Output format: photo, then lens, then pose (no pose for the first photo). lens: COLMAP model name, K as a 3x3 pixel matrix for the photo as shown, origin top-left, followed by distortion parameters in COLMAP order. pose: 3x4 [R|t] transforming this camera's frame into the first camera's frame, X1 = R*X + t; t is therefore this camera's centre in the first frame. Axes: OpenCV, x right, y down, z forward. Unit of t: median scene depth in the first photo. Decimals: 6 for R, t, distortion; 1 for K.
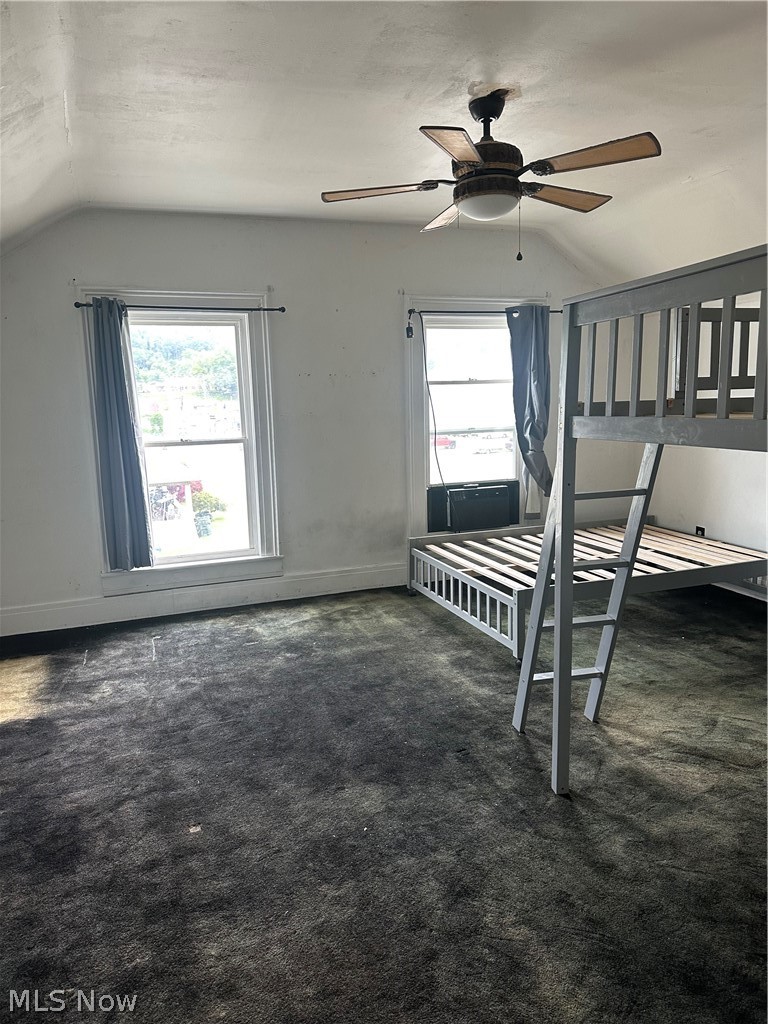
lens RADIAL K [[713.2, 0, 384.0], [0, 713.2, 512.0], [0, 0, 1]] dist [-0.002013, -0.002014]
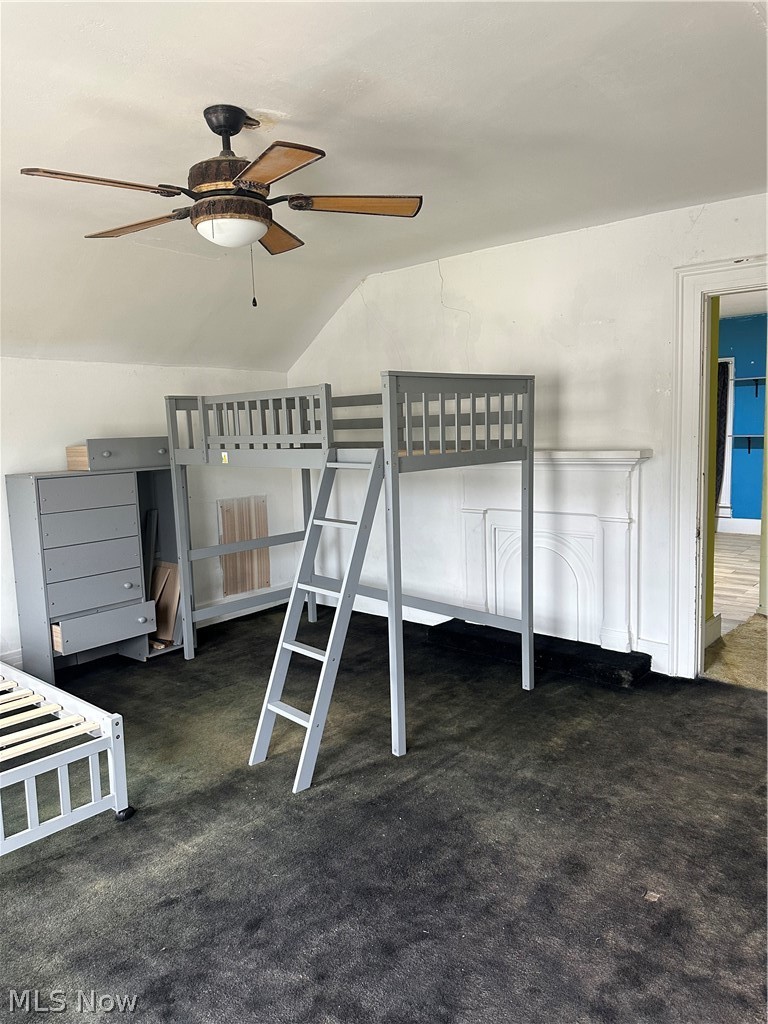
lens RADIAL K [[728.6, 0, 384.0], [0, 728.6, 512.0], [0, 0, 1]] dist [0.124033, -0.210731]
pose [[-0.477681, -0.061585, 0.876372, -0.763324], [0.187437, 0.967428, 0.170150, -0.220620], [-0.858306, 0.245541, -0.450579, 1.351688]]
